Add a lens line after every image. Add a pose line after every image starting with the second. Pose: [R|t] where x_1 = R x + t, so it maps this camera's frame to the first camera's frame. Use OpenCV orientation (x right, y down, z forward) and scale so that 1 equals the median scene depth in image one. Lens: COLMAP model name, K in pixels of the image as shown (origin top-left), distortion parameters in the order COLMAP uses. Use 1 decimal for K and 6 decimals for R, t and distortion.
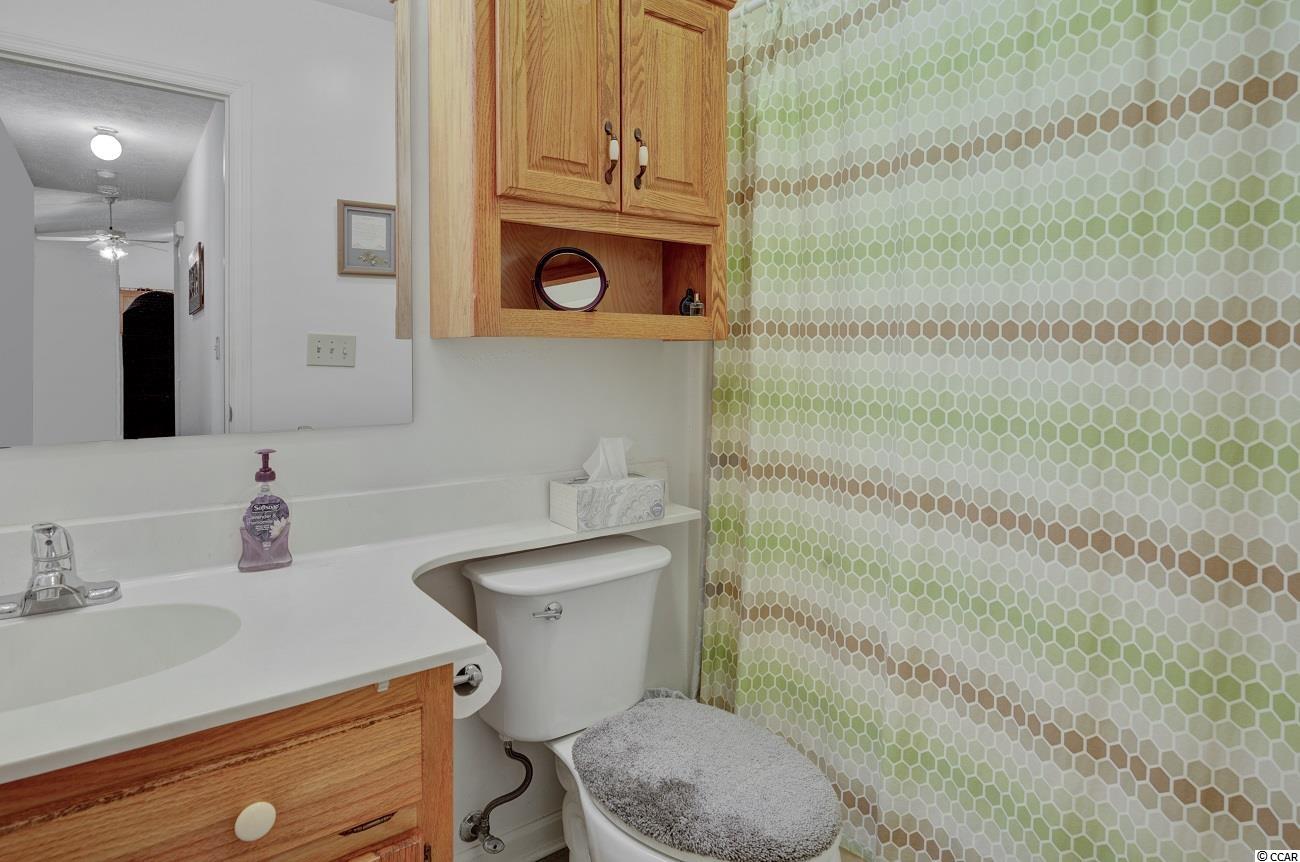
lens RADIAL K [[700.9, 0, 645.1], [0, 700.9, 404.2], [0, 0, 1]] dist [-0.002790, 0.000713]
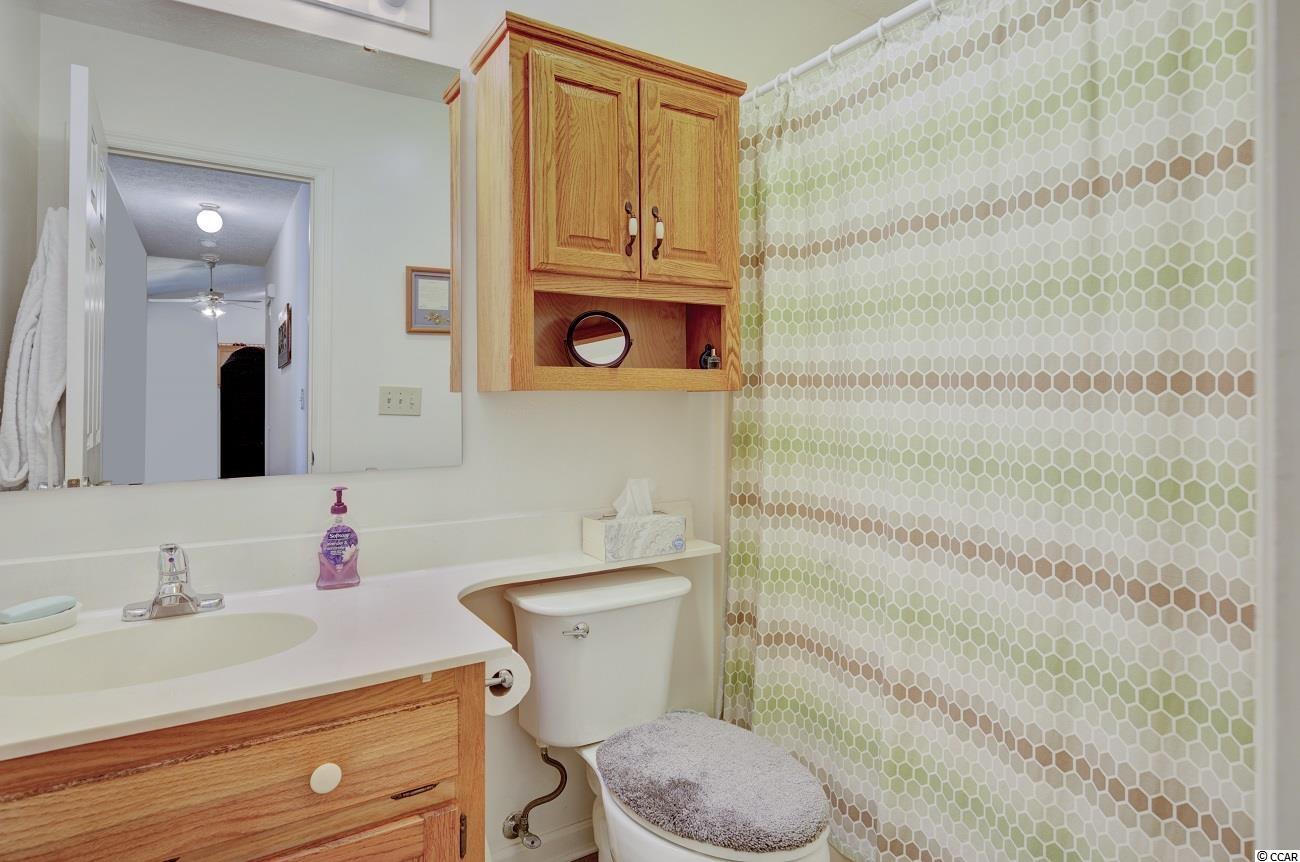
lens RADIAL K [[700.9, 0, 650.5], [0, 700.9, 432.2], [0, 0, 1]] dist [-0.002790, 0.000713]
pose [[0.996180, -0.004704, -0.087200, 0.088849], [0.002529, 0.999683, -0.025036, 0.002367], [0.087290, 0.024720, 0.995876, -0.141490]]
